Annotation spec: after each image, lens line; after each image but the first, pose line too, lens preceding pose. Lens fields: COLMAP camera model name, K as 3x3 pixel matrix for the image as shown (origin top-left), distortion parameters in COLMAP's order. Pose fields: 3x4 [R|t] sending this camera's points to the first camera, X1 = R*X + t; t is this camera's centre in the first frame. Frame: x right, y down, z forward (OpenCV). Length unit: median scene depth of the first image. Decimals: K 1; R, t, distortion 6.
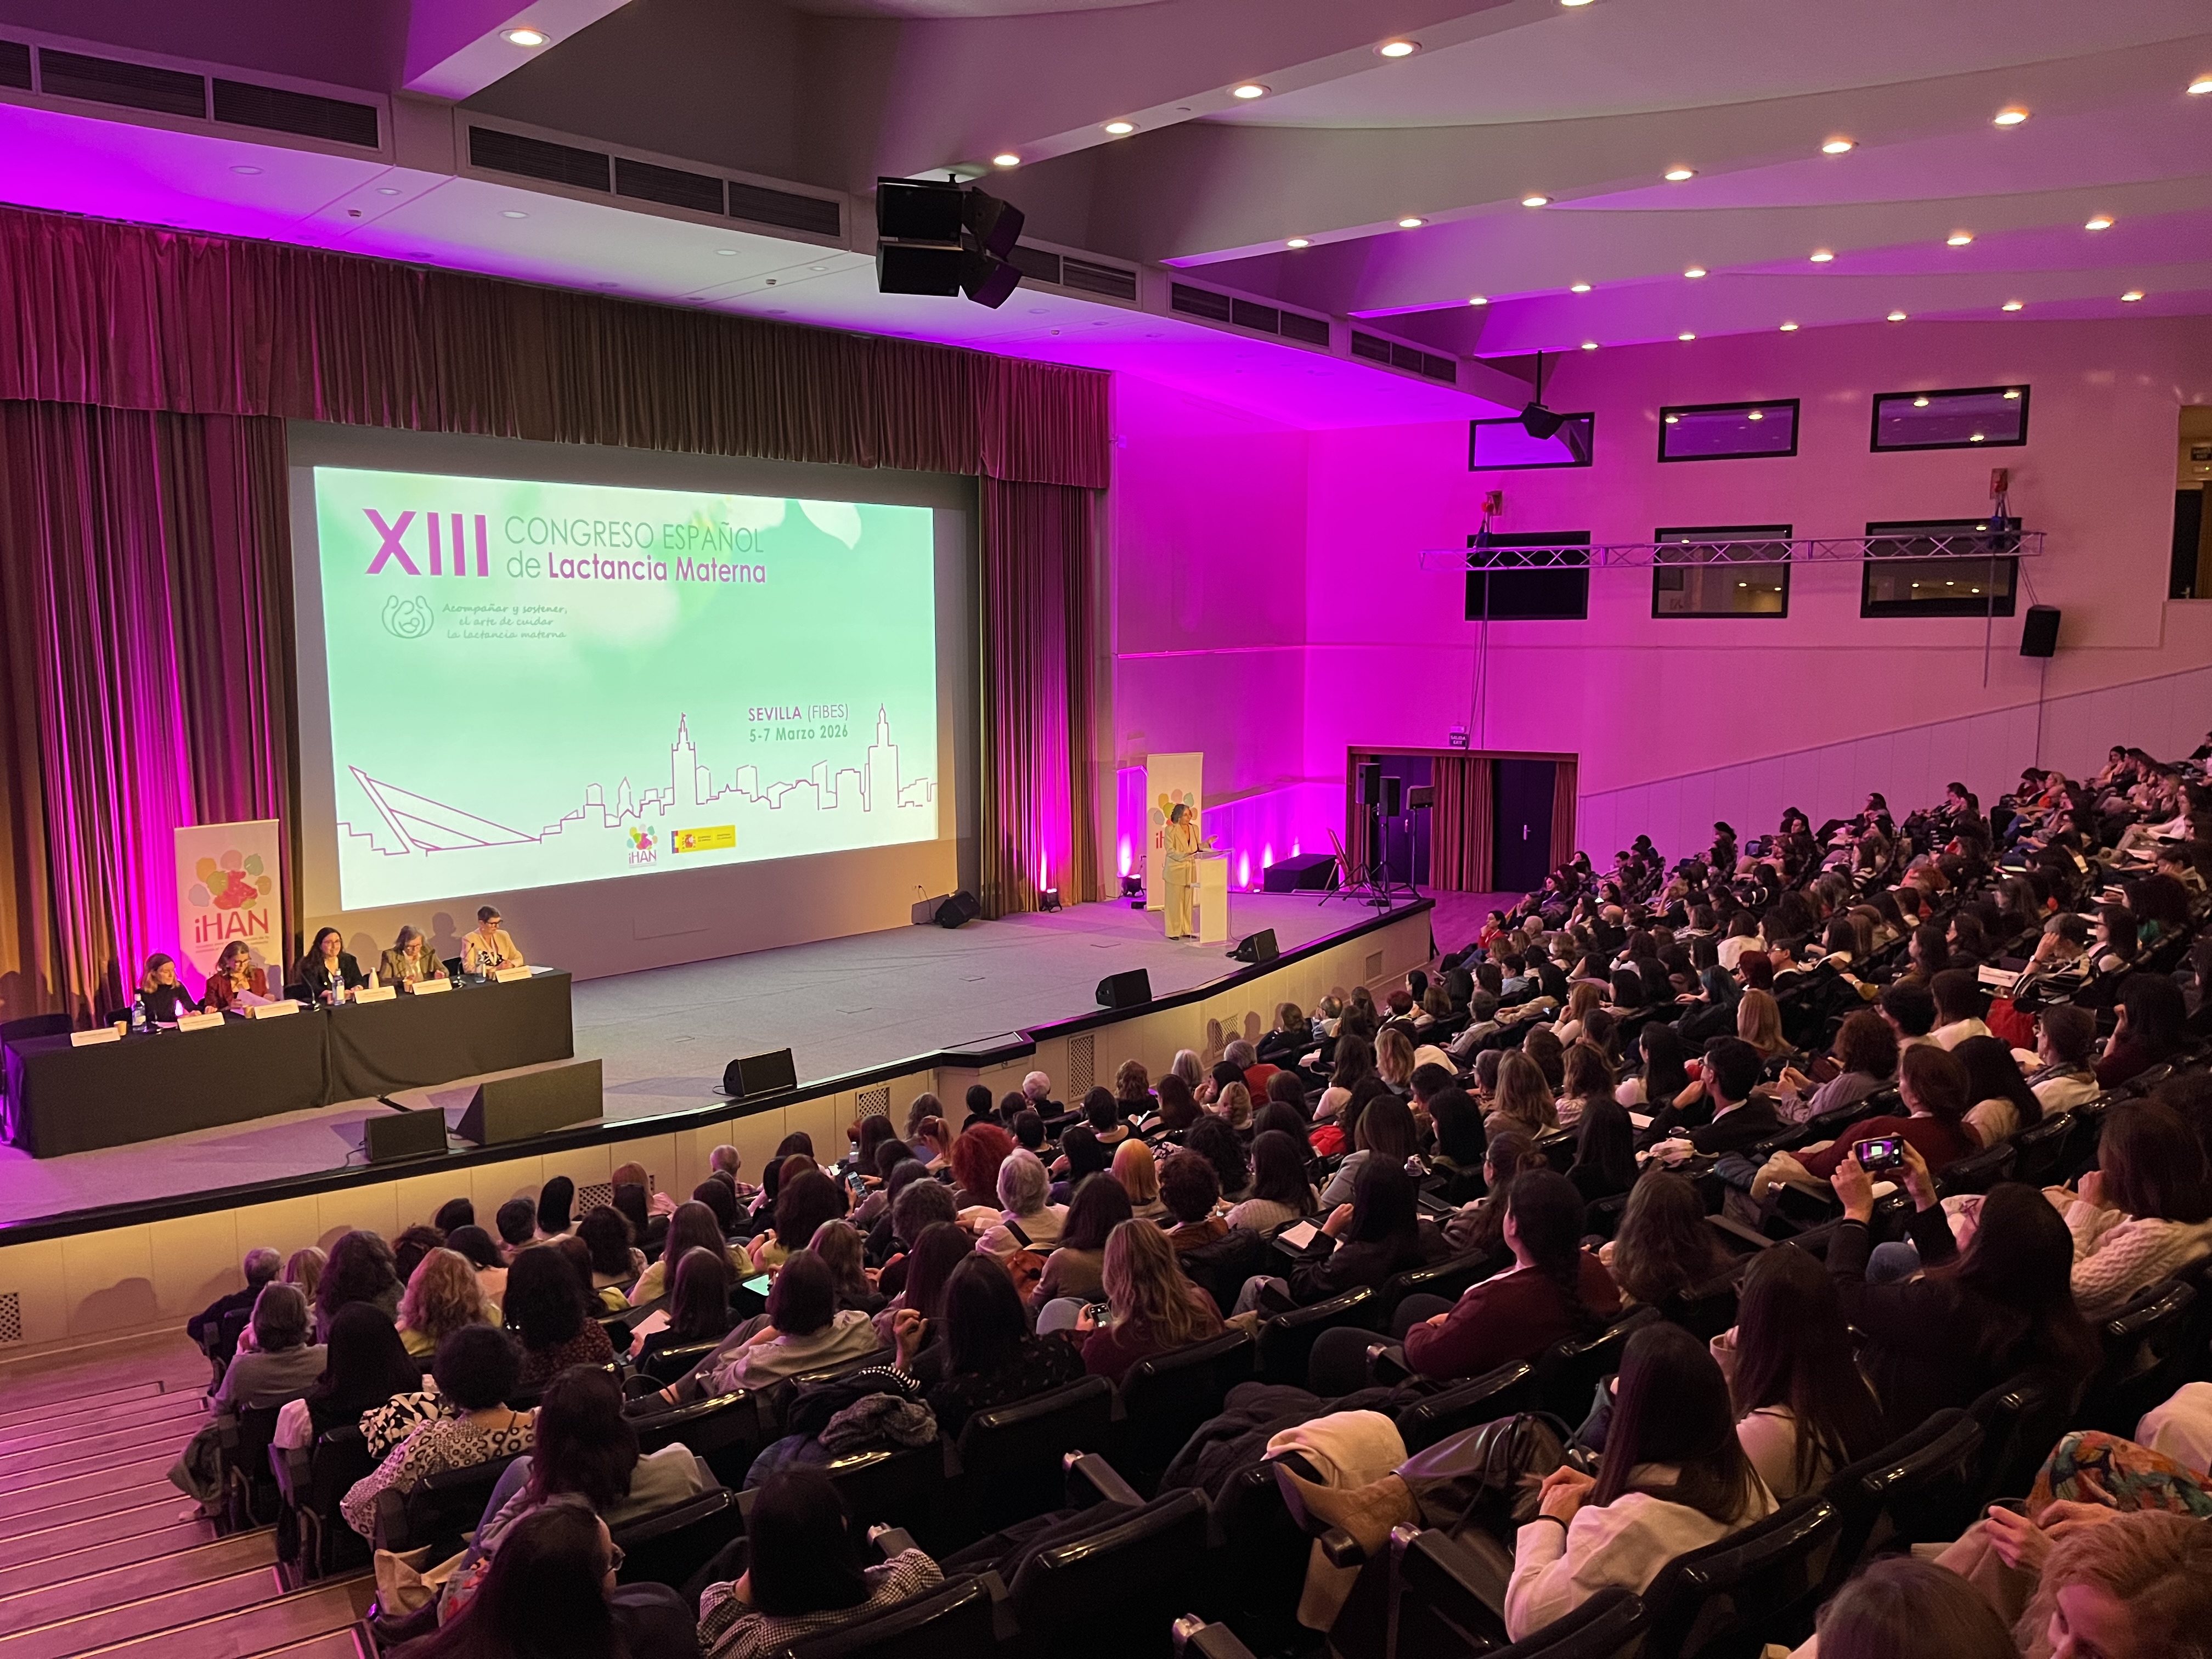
lens RADIAL K [[1717.0, 0, 1110.7], [0, 1717.0, 838.7], [0, 0, 1]] dist [0.025763, -0.003764]
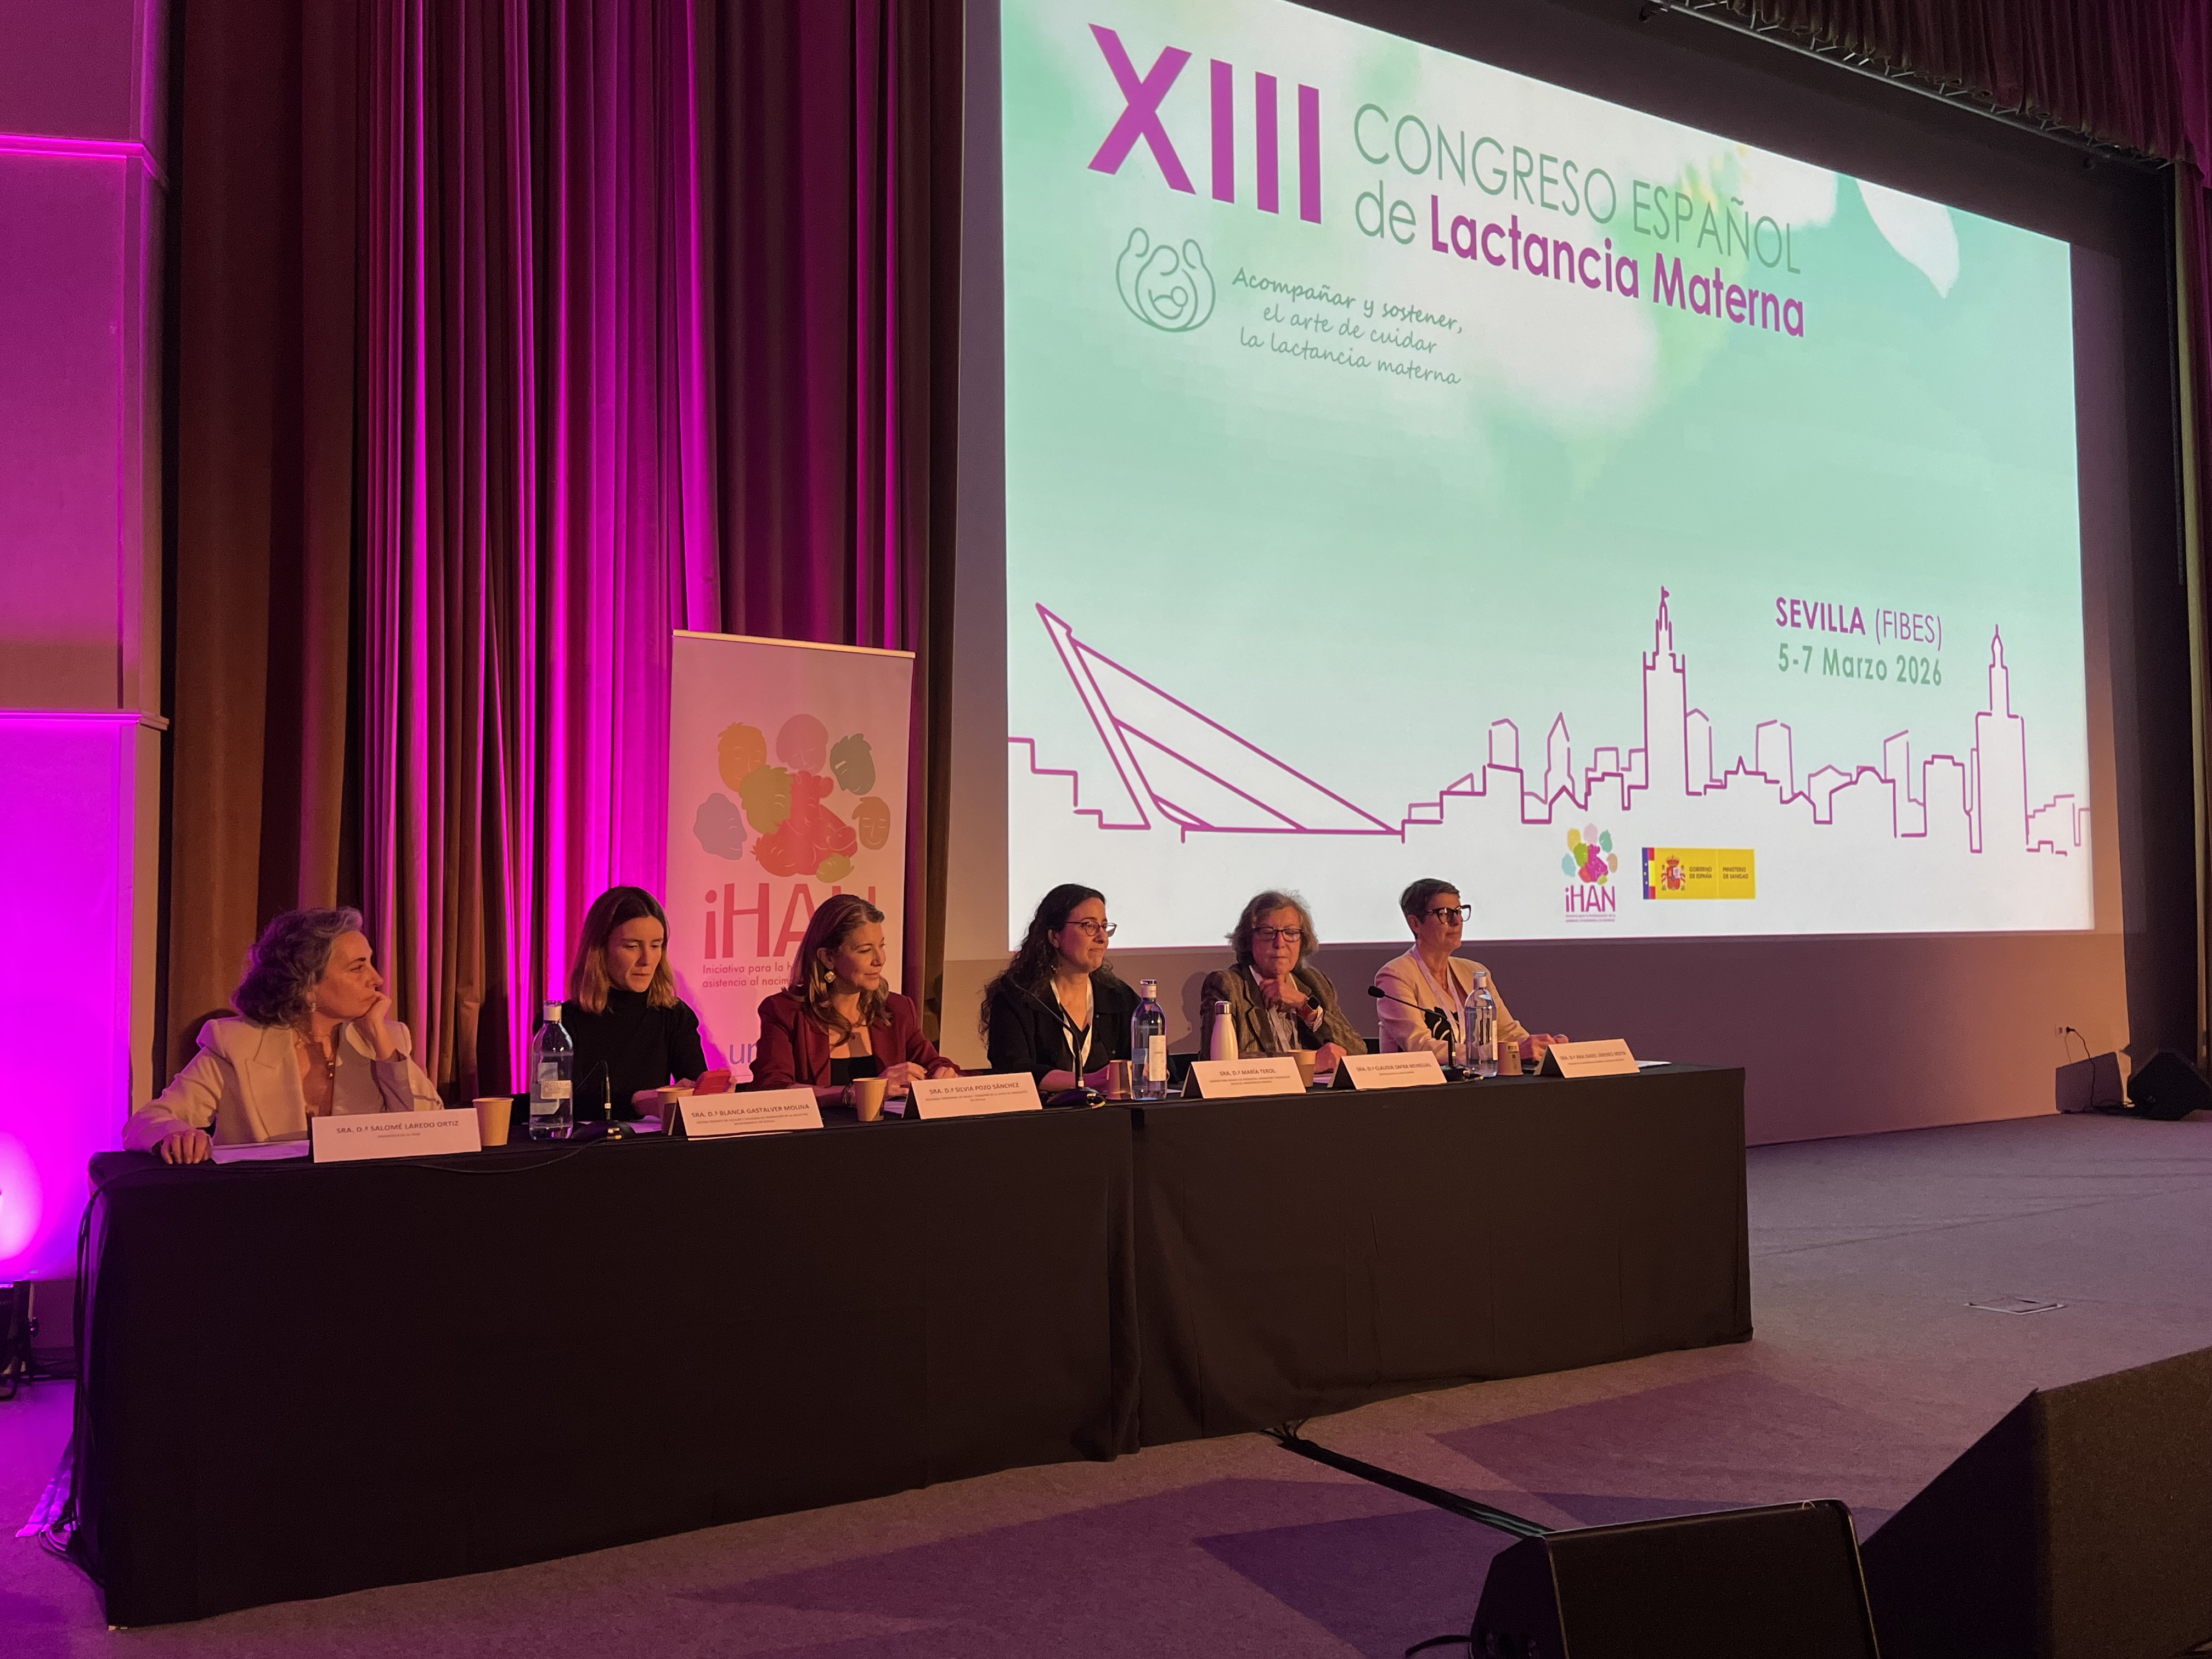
lens RADIAL K [[1861.6, 0, 1101.8], [0, 1861.6, 822.1], [0, 0, 1]] dist [0.033322, -0.000494]
pose [[0.973771, -0.024842, -0.226169, -0.305446], [-0.017199, 0.983141, -0.182038, 0.086272], [0.226878, 0.181154, 0.956927, 0.545007]]
